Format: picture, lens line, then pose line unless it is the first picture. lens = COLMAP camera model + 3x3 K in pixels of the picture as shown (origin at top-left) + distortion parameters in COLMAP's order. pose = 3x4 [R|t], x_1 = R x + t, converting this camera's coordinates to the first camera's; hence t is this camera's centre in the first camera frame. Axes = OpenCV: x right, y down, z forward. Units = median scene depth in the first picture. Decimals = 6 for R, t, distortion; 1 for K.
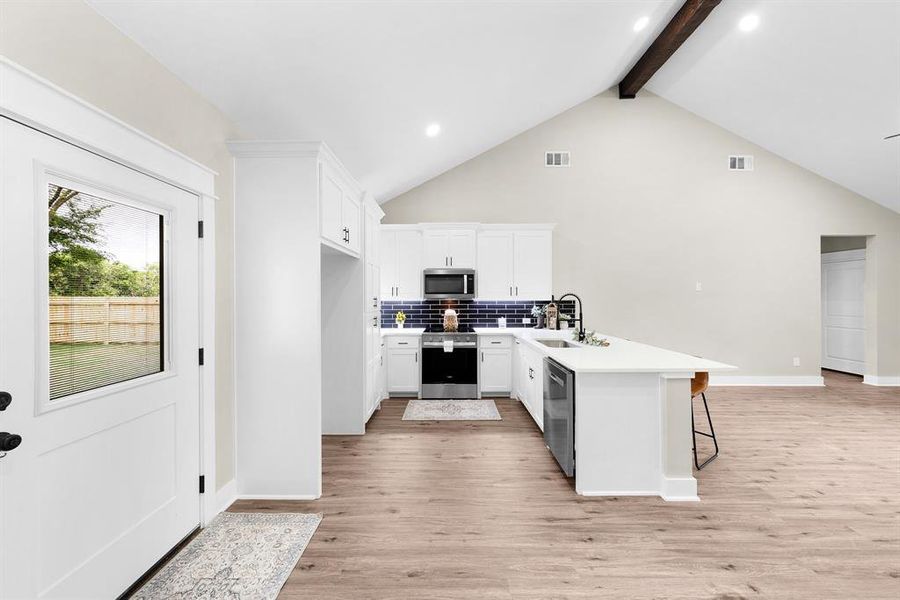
lens RADIAL K [[308.0, 0, 453.7], [0, 308.0, 298.7], [0, 0, 1]] dist [-0.003823, -0.000021]
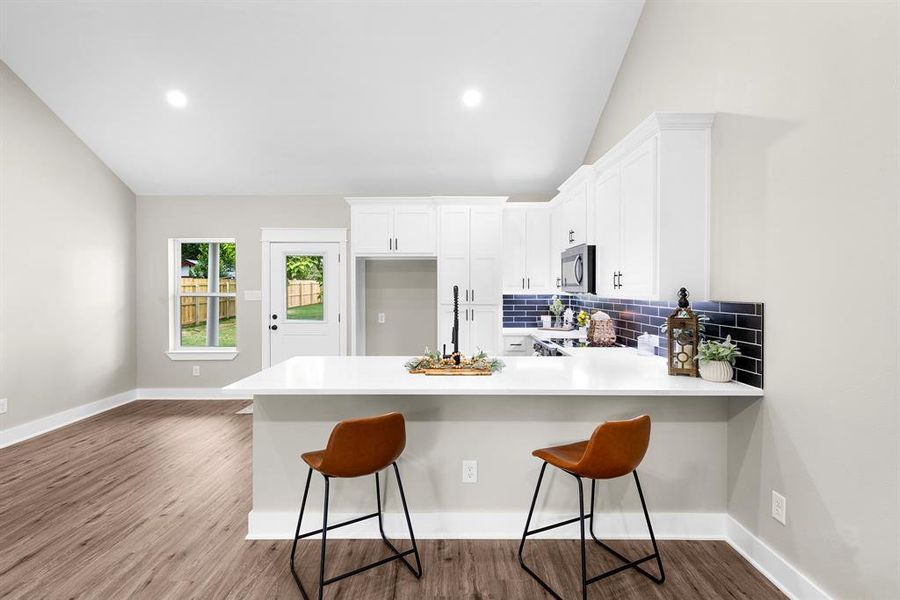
lens RADIAL K [[455.2, 0, 447.4], [0, 455.2, 294.1], [0, 0, 1]] dist [0.000805, -0.000539]
pose [[-0.016465, 0.016371, -0.999730, 0.966148], [-0.003825, 0.999858, 0.016437, -0.013061], [0.999857, 0.004095, -0.016400, 0.748879]]
